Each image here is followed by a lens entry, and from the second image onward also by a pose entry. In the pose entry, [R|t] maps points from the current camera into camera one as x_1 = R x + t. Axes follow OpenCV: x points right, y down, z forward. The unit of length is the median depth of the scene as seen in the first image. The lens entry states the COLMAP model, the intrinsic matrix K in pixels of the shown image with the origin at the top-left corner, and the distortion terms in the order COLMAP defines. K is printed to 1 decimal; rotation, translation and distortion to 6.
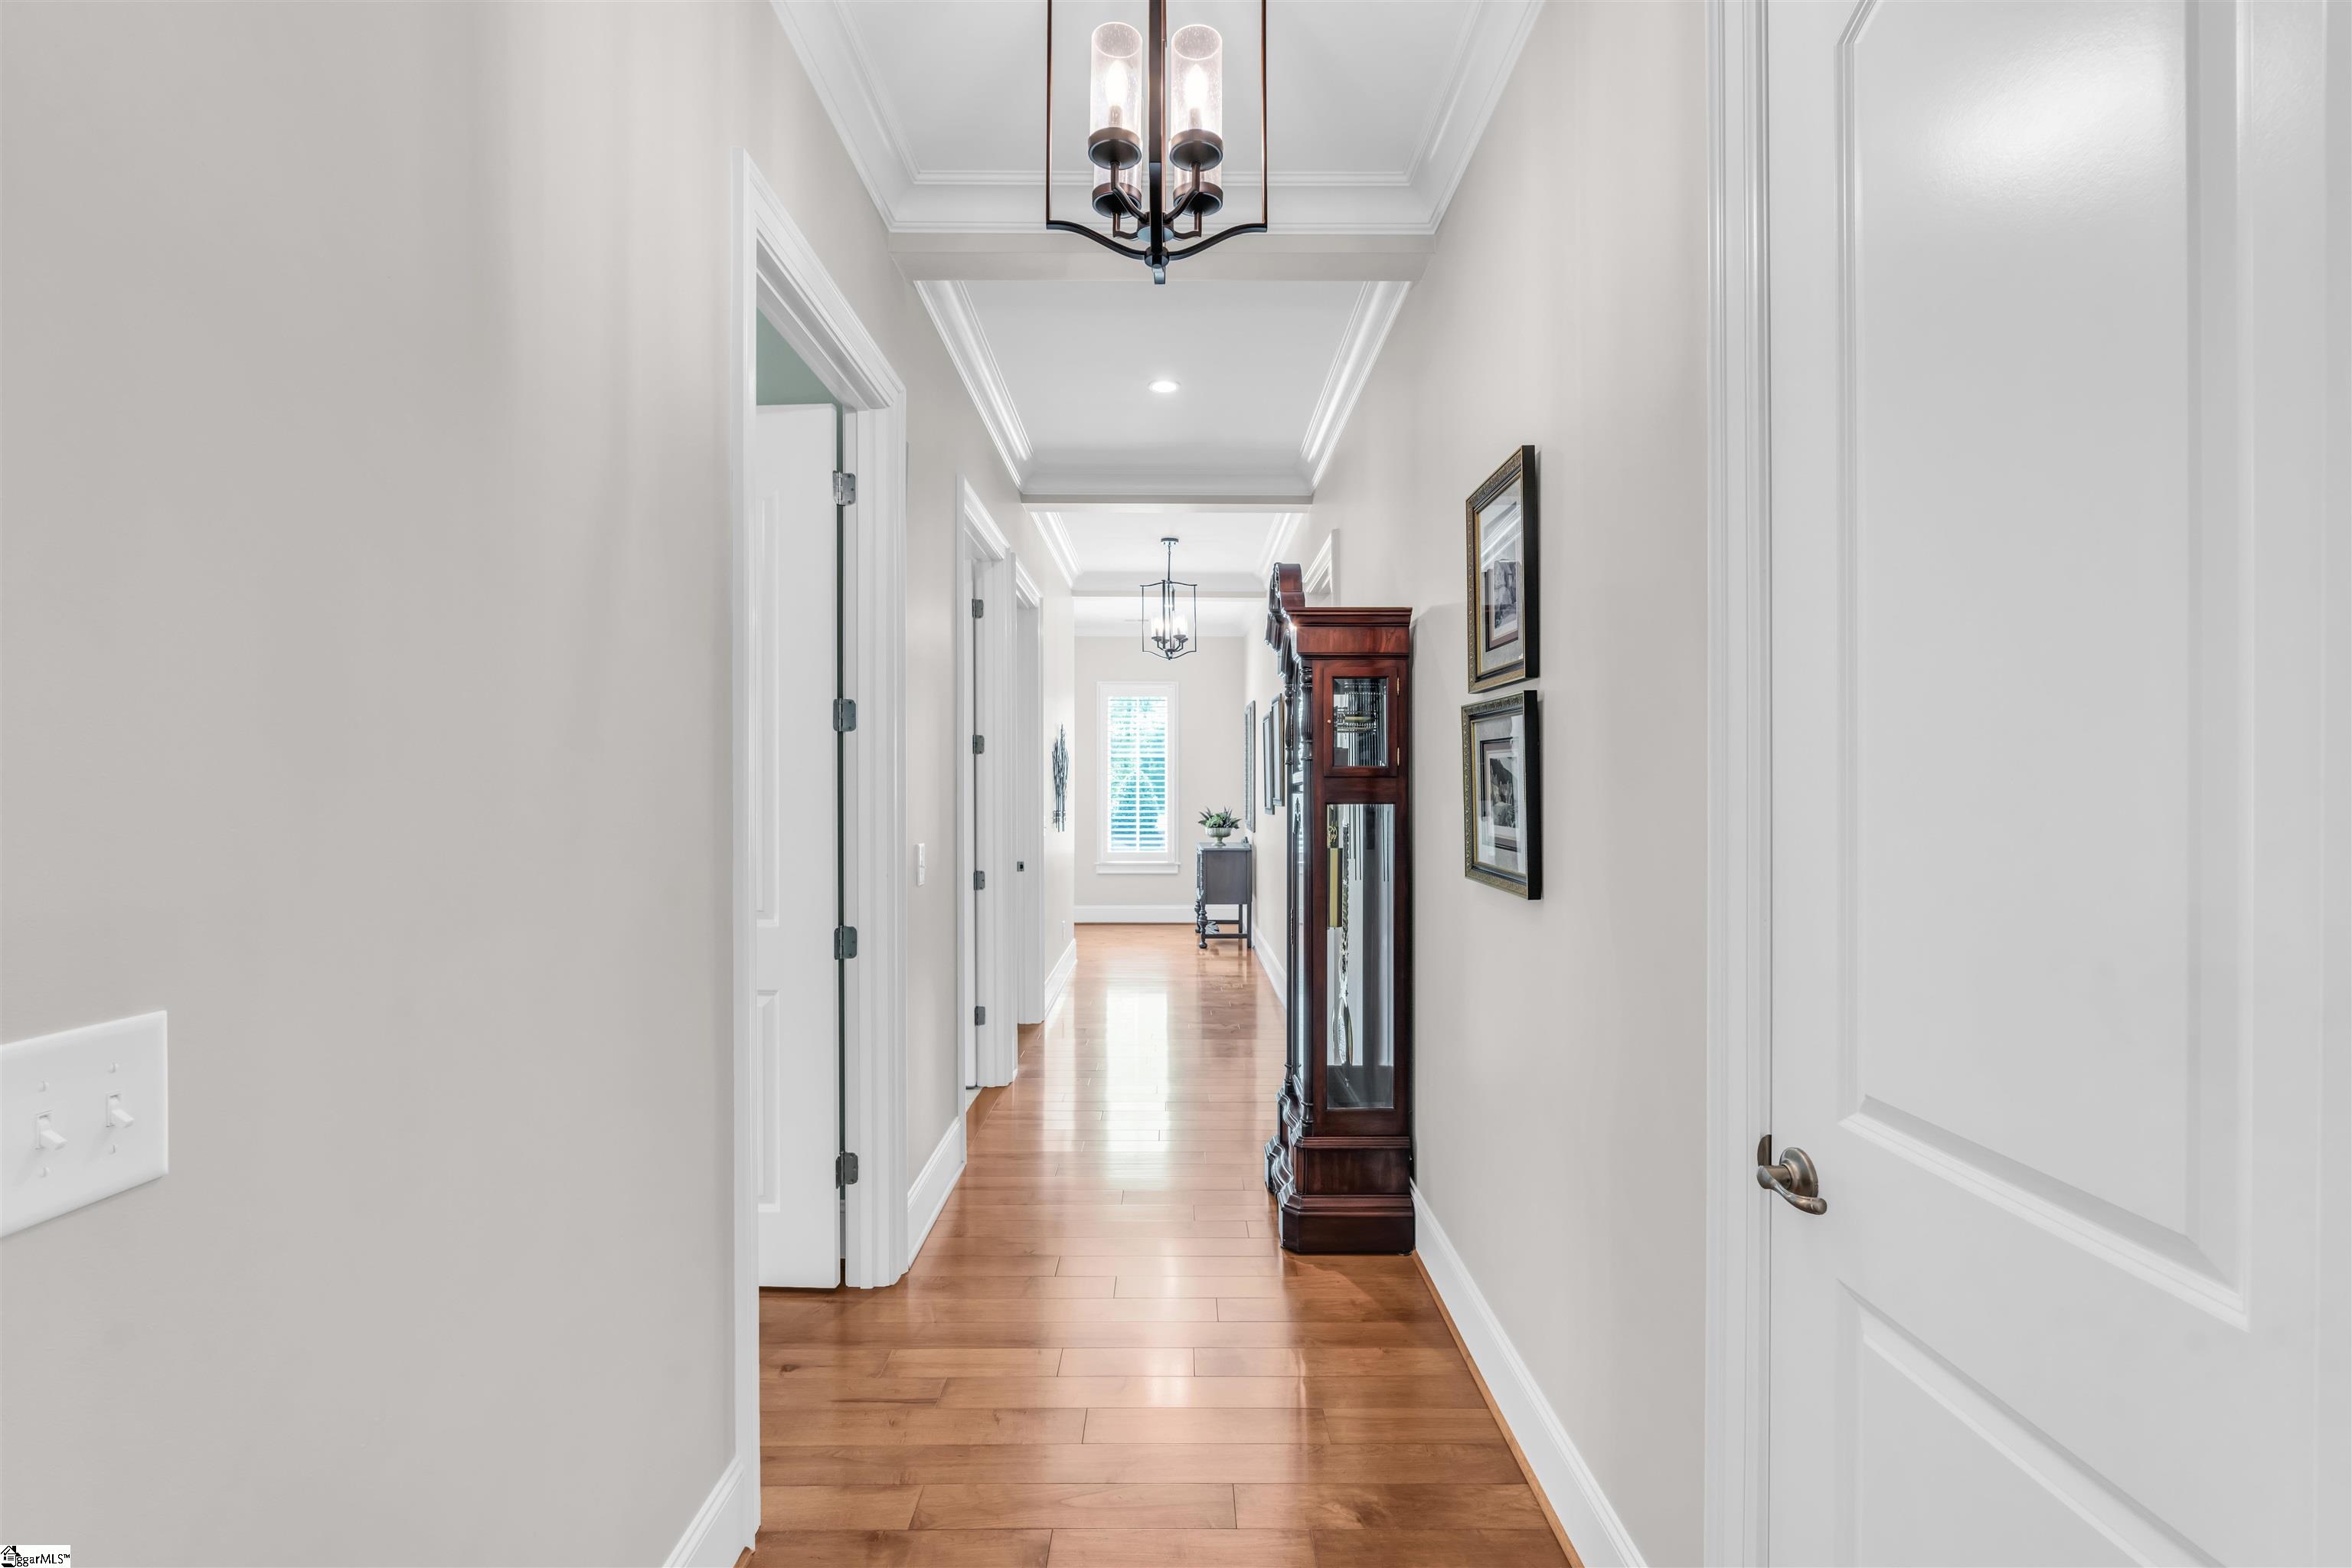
lens RADIAL K [[1046.9, 0, 1177.1], [0, 1046.9, 783.9], [0, 0, 1]] dist [-0.006566, 0.001659]
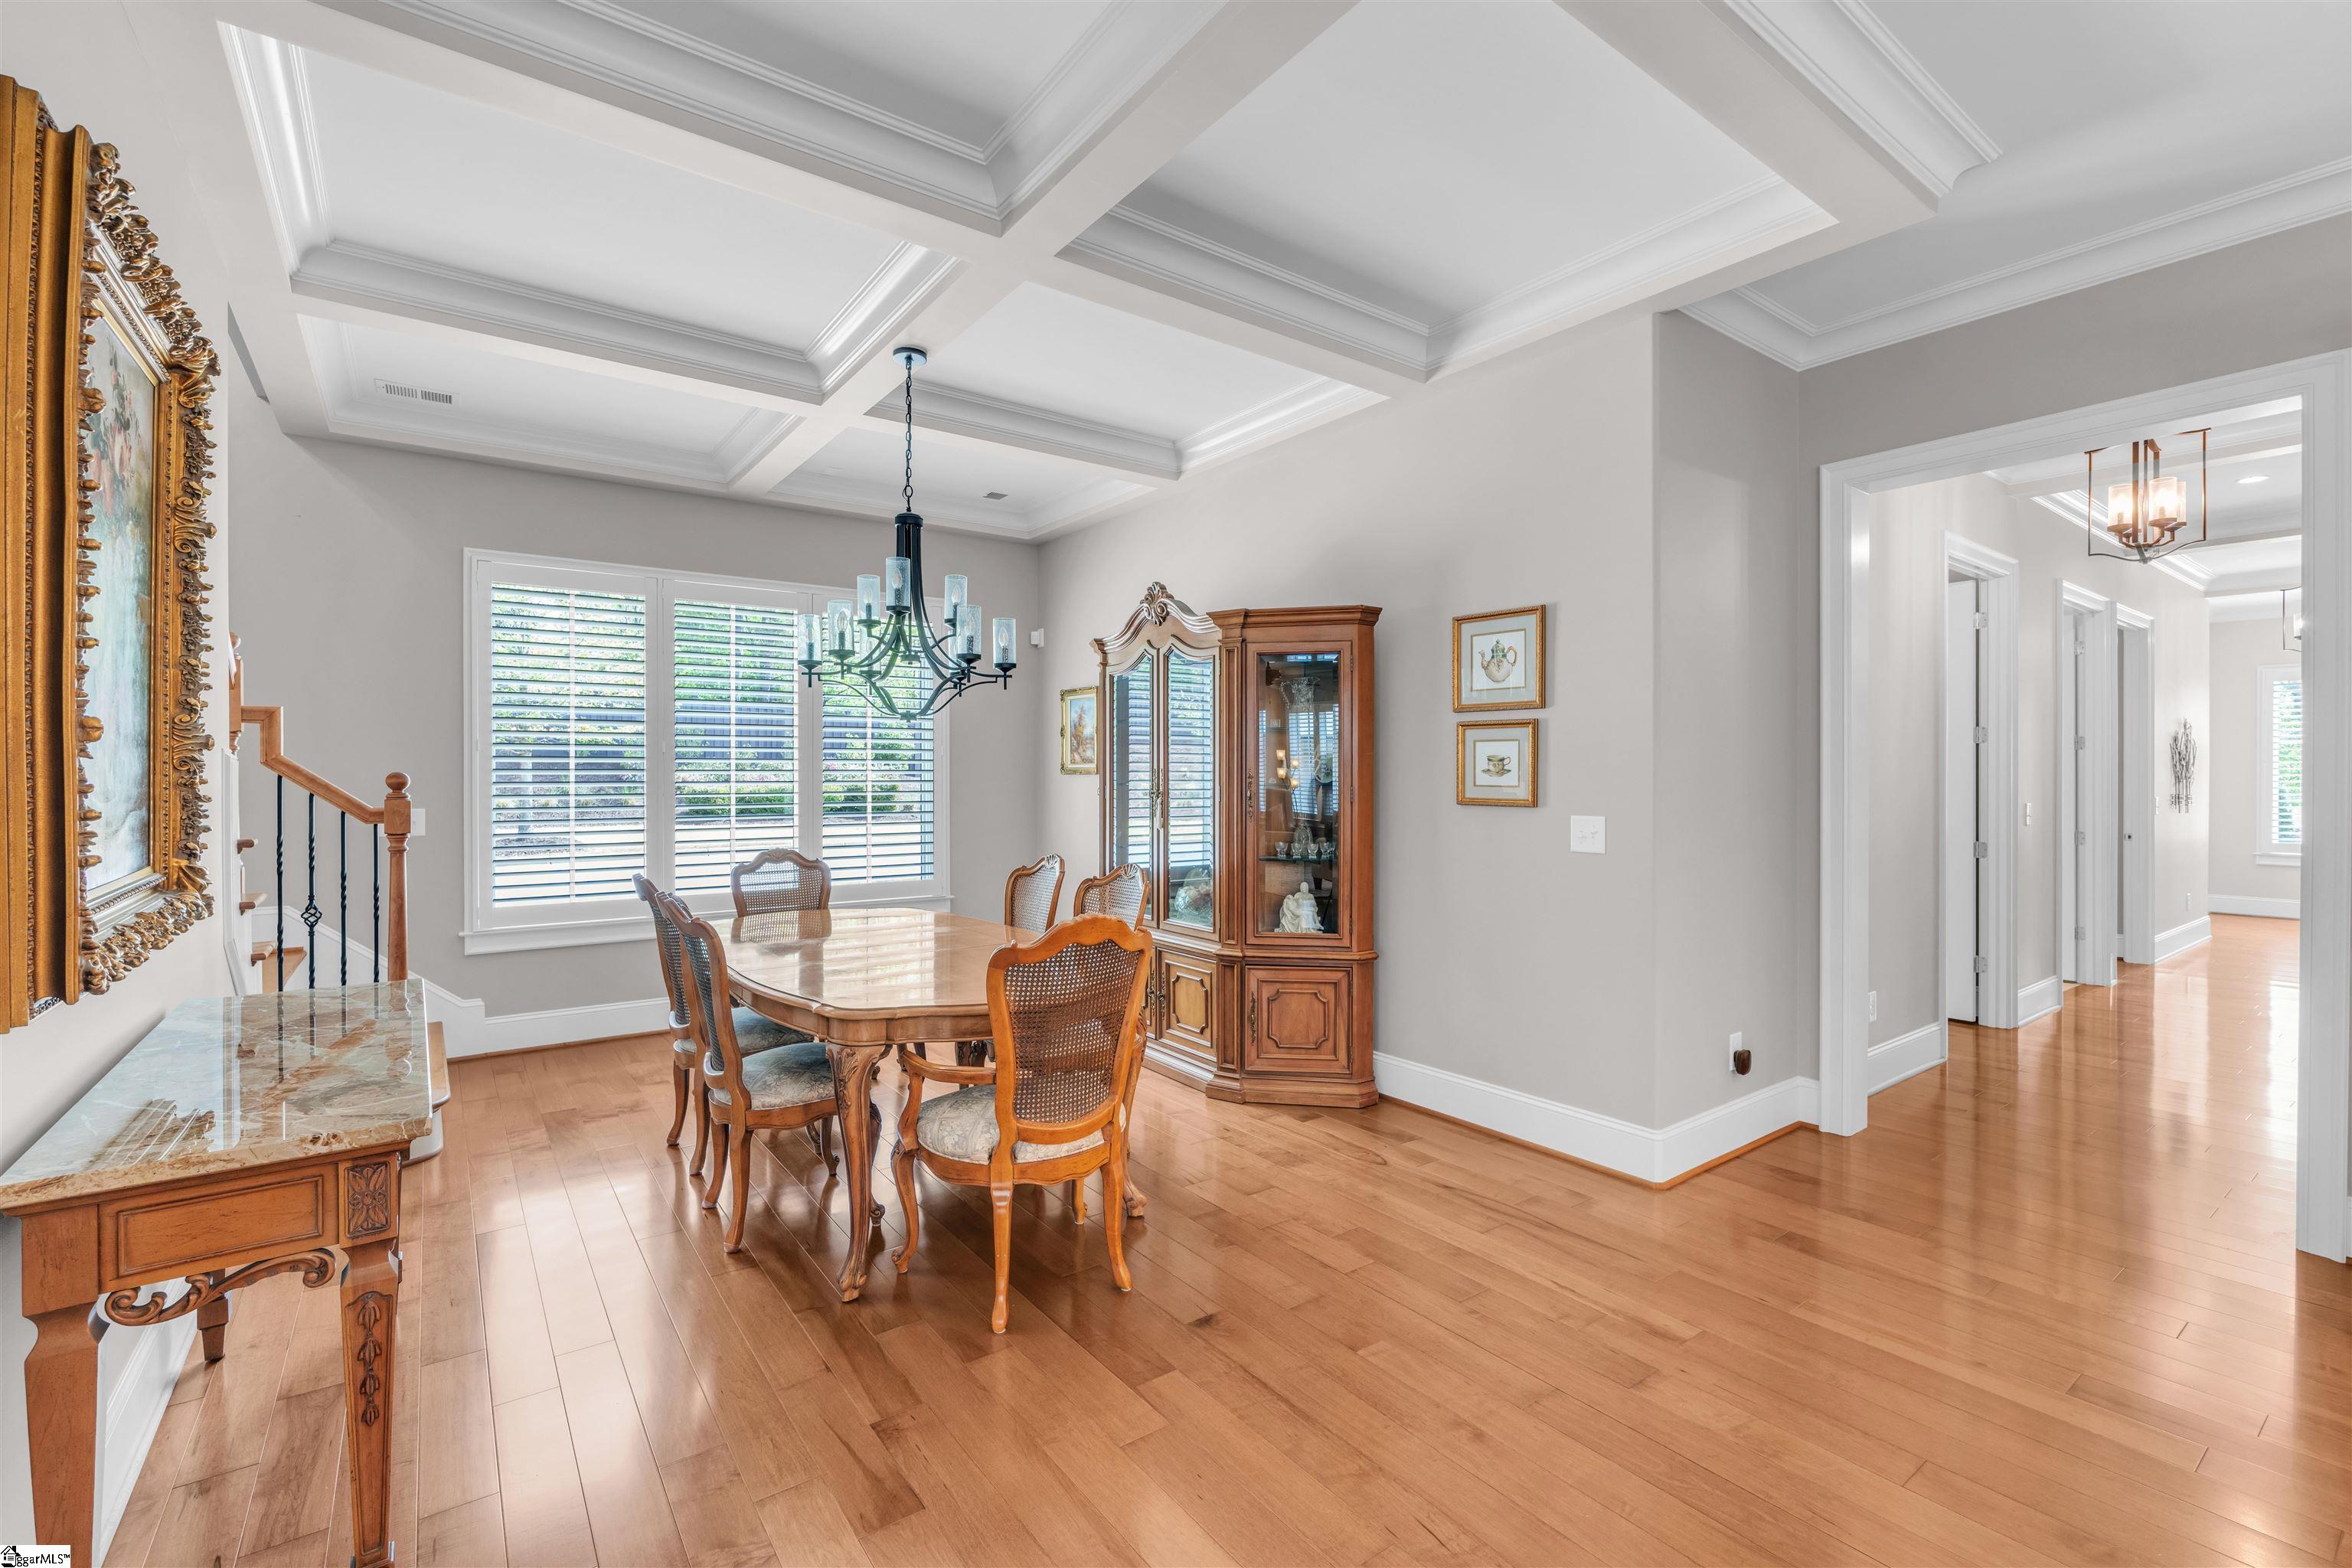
lens RADIAL K [[1046.9, 0, 1172.9], [0, 1046.9, 770.4], [0, 0, 1]] dist [-0.006566, 0.001659]
pose [[0.599551, 0.004365, -0.800325, 0.227441], [-0.005094, 0.999986, 0.001638, 0.003620], [0.800321, 0.003095, 0.599564, -0.921101]]
